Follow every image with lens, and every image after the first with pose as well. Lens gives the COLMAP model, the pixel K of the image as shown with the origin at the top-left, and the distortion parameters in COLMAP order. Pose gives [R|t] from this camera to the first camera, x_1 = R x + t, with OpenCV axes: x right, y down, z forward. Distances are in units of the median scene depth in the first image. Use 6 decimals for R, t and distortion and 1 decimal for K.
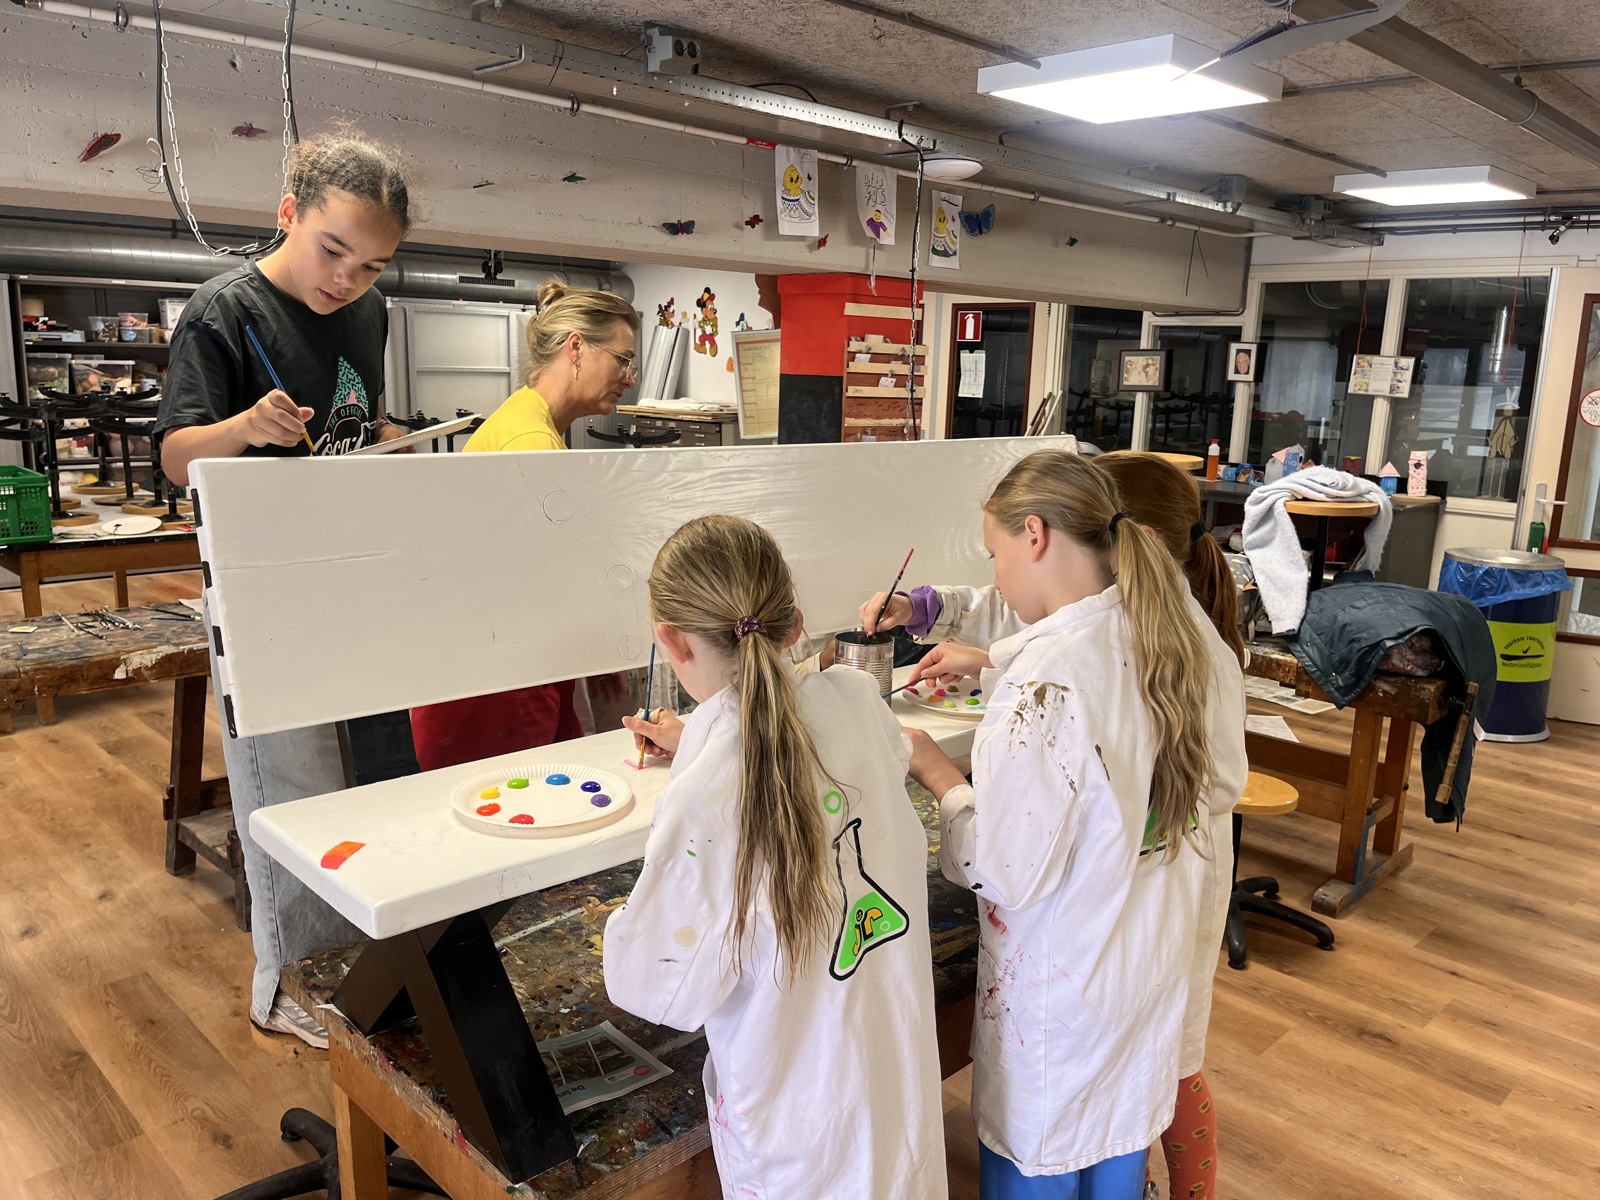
lens RADIAL K [[1214.7, 0, 800.8], [0, 1214.7, 603.6], [0, 0, 1]] dist [-0.012564, -0.018719]
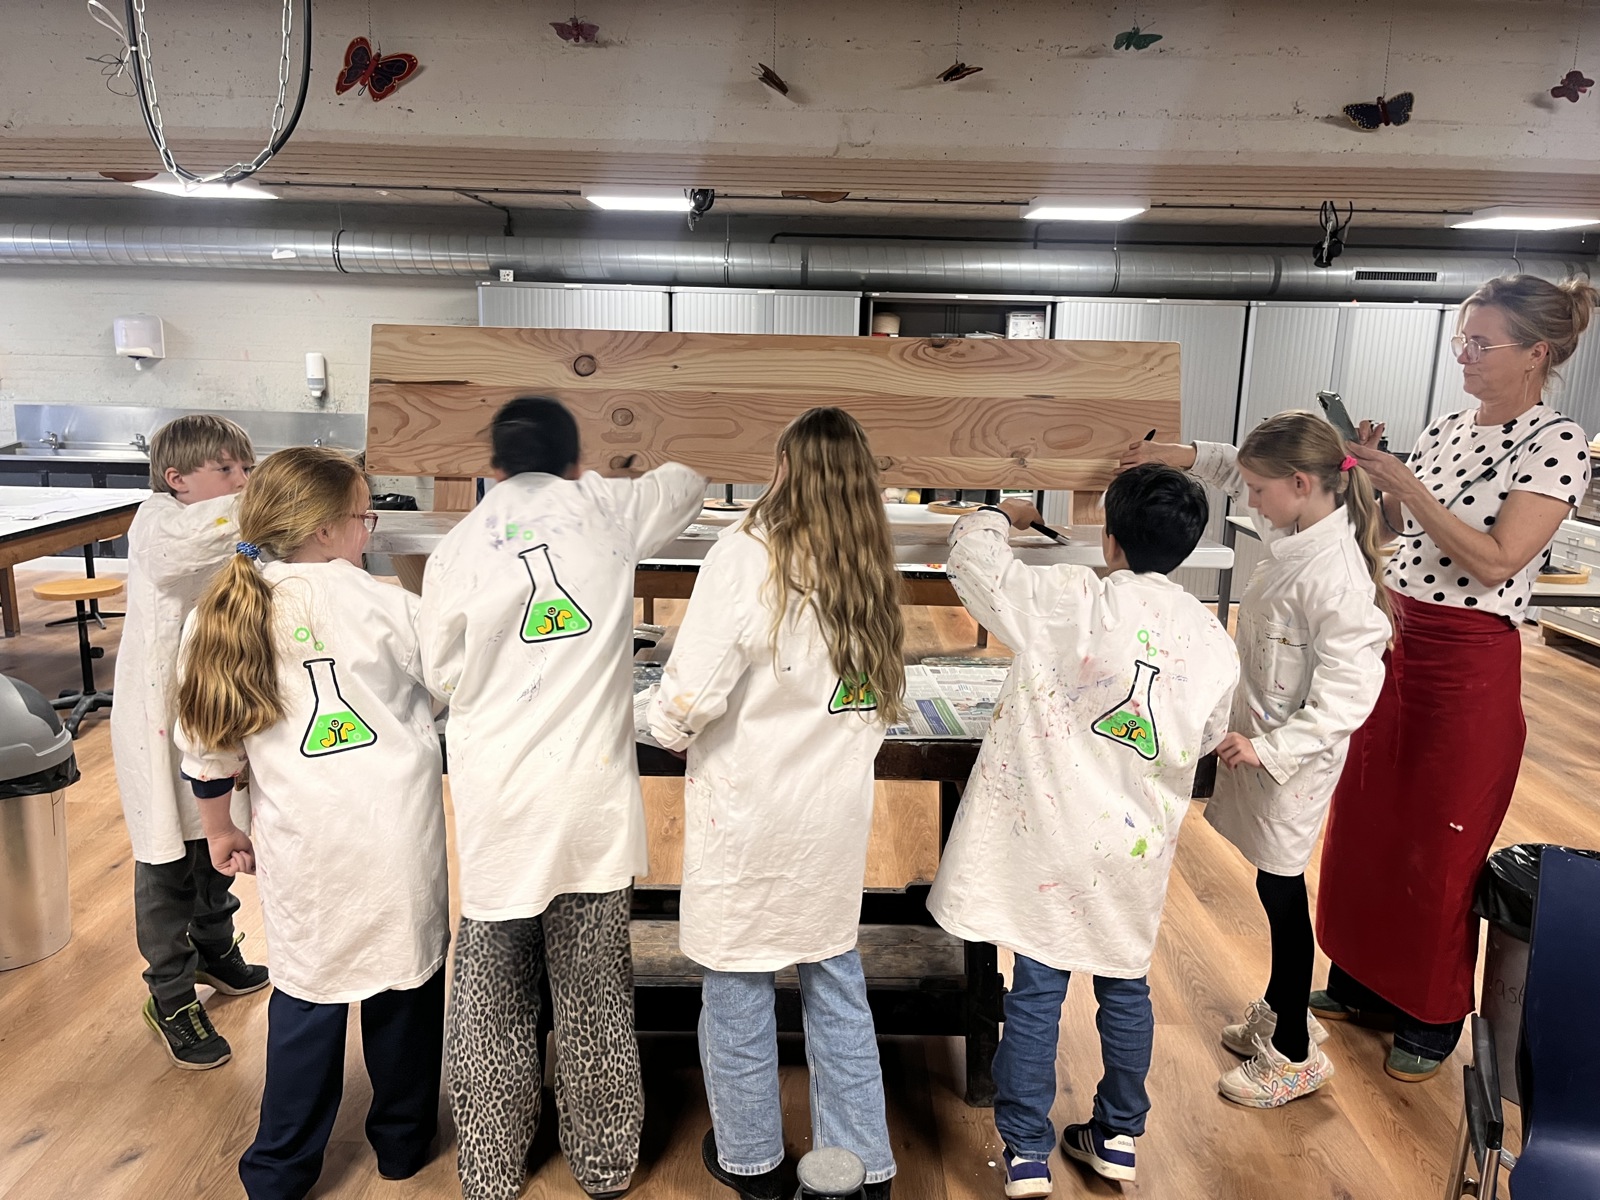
lens RADIAL K [[1214.7, 0, 800.3], [0, 1214.7, 603.6], [0, 0, 1]] dist [-0.012564, -0.018719]
pose [[0.711020, 0.122910, -0.692347, 0.048546], [-0.132362, 0.990398, 0.039890, -0.043056], [0.690602, 0.063278, 0.720461, 0.222419]]
